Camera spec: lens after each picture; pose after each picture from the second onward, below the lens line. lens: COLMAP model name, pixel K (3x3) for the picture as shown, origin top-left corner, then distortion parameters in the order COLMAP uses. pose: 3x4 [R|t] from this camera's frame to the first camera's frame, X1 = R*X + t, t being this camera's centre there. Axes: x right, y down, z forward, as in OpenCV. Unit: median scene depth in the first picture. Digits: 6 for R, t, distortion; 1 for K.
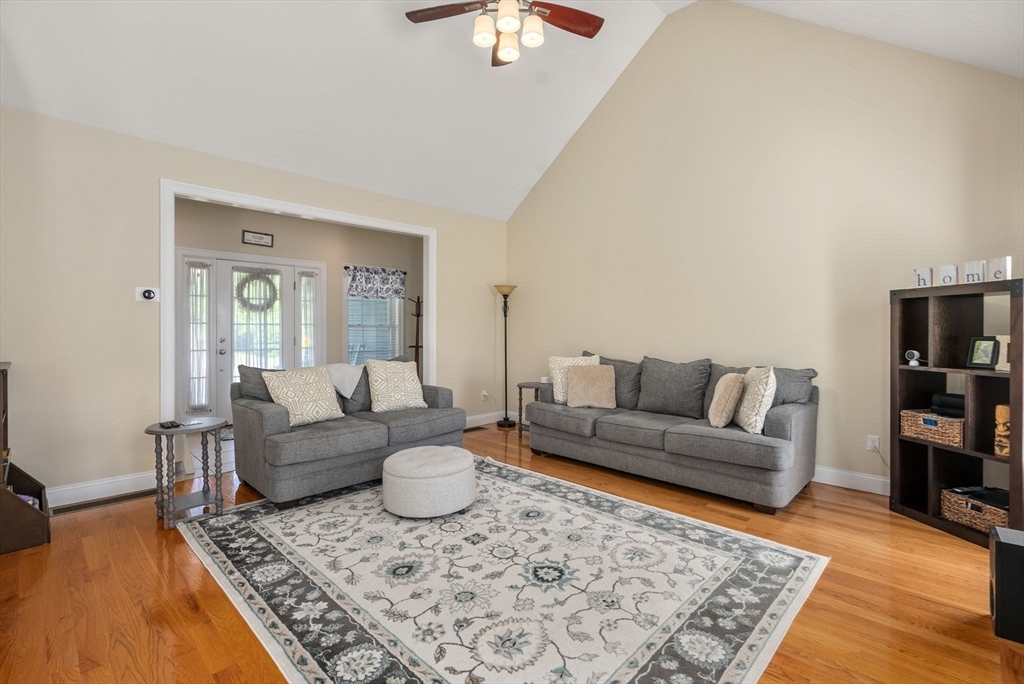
lens RADIAL K [[478.5, 0, 518.8], [0, 478.5, 328.5], [0, 0, 1]] dist [-0.004492, 0.000240]
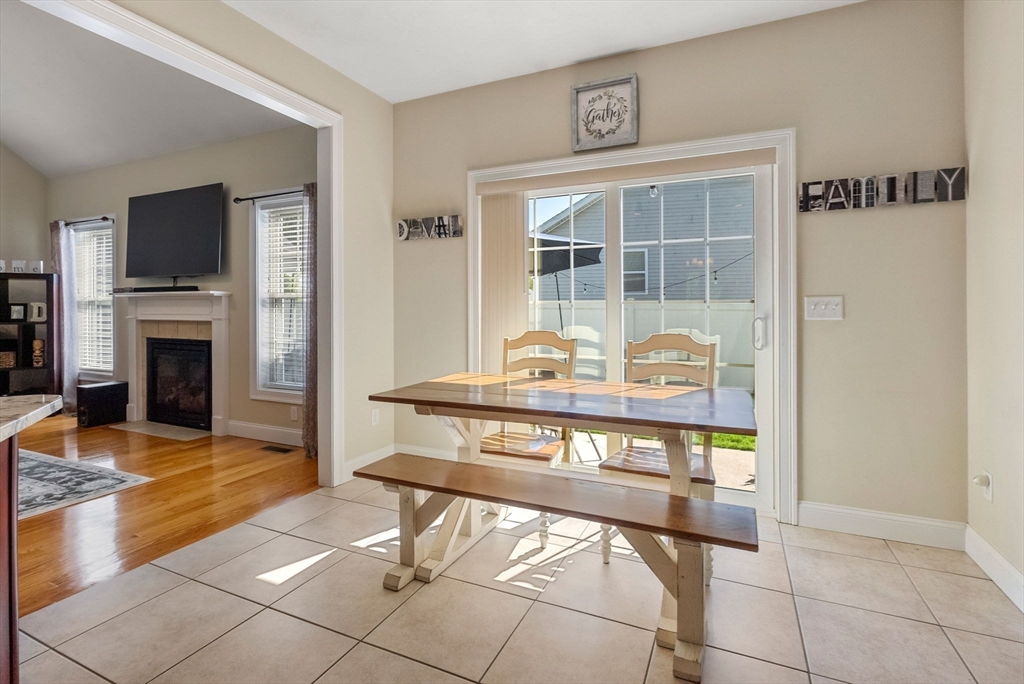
lens RADIAL K [[479.9, 0, 513.0], [0, 479.9, 314.2], [0, 0, 1]] dist [-0.002029, -0.000085]
pose [[-0.338426, -0.006701, 0.940969, -1.411382], [-0.002269, 0.999978, 0.006305, 0.044387], [-0.940990, -0.000001, -0.338434, -0.125209]]
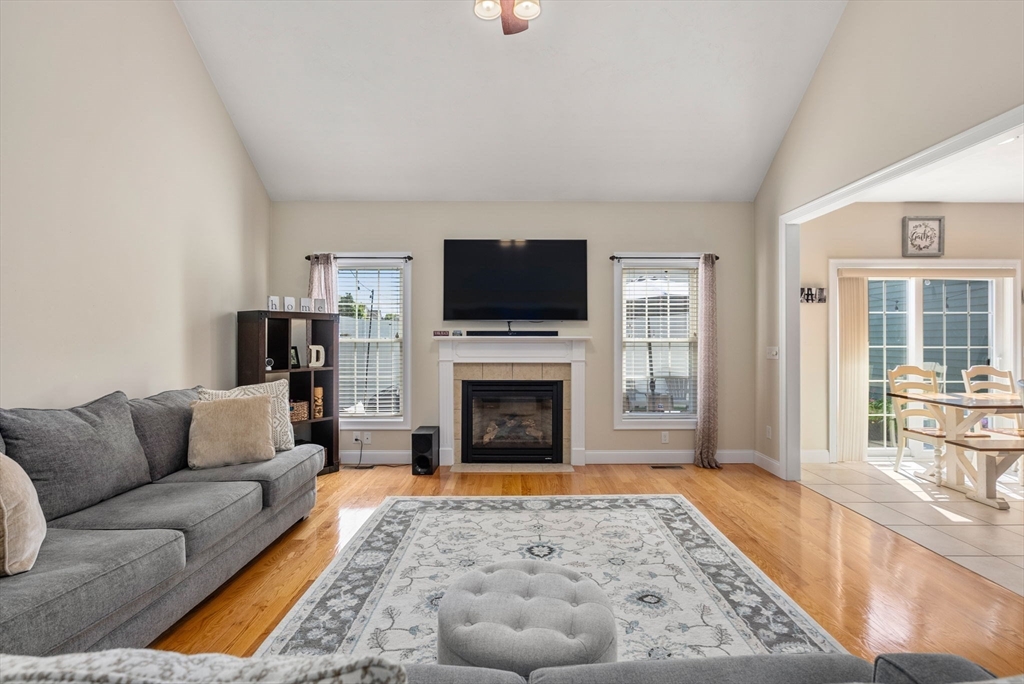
lens RADIAL K [[481.3, 0, 513.9], [0, 481.3, 334.6], [0, 0, 1]] dist [-0.003215, 0.000084]
pose [[-0.696135, 0.004579, 0.717896, -0.680501], [-0.000963, 0.999973, -0.007313, -0.013389], [-0.717910, -0.005782, -0.696112, 1.703118]]
